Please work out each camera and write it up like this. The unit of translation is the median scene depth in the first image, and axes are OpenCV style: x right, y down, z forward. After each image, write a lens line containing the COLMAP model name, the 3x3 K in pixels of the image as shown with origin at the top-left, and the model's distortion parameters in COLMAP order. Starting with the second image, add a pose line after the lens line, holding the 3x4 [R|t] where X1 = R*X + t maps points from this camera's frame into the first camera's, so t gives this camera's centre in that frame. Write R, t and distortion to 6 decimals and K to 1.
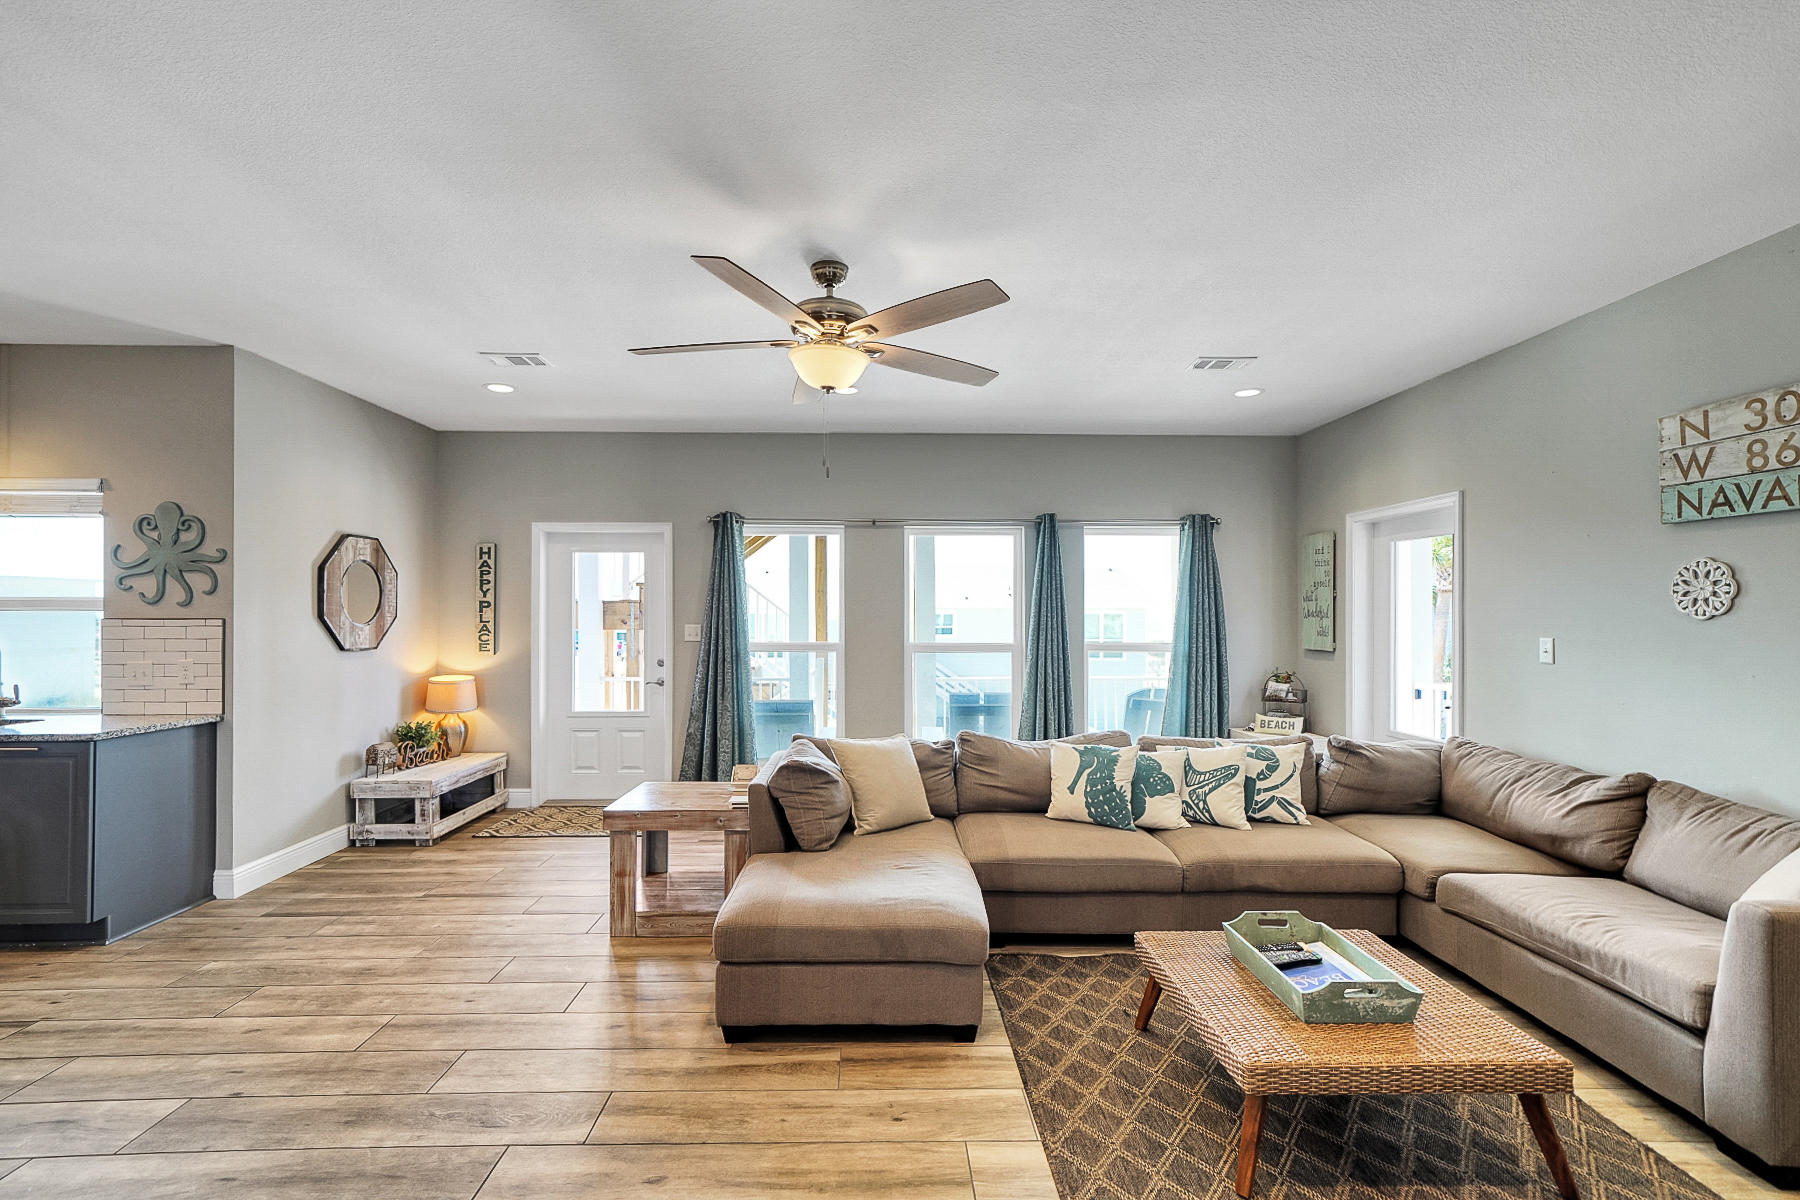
lens RADIAL K [[792.5, 0, 892.8], [0, 792.5, 606.2], [0, 0, 1]] dist [0.005713, 0.001350]
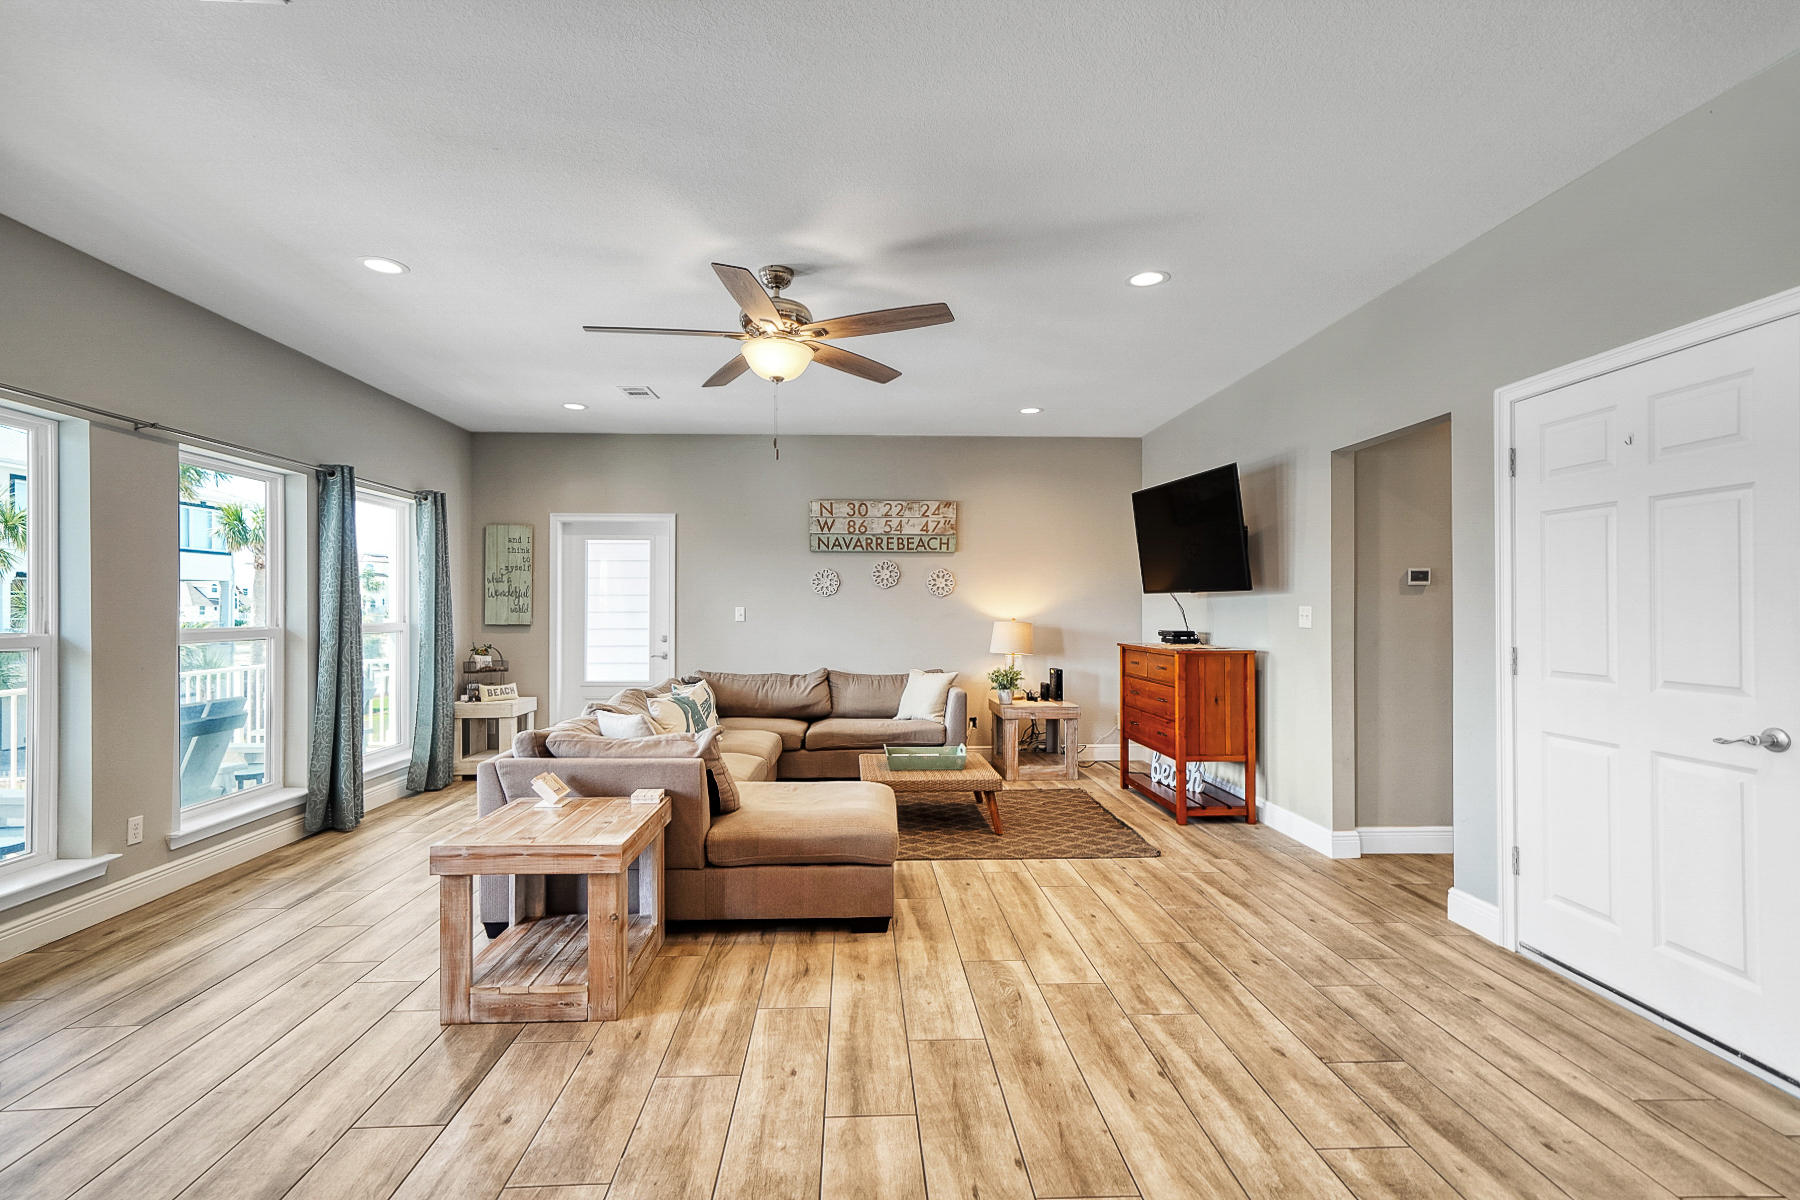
lens RADIAL K [[802.2, 0, 884.8], [0, 802.2, 603.8], [0, 0, 1]] dist [0.002791, 0.000208]
pose [[-0.003192, 0.003170, 0.999990, -0.959557], [-0.010444, 0.999940, -0.003204, 0.033947], [-0.999940, -0.010454, -0.003159, 0.674368]]
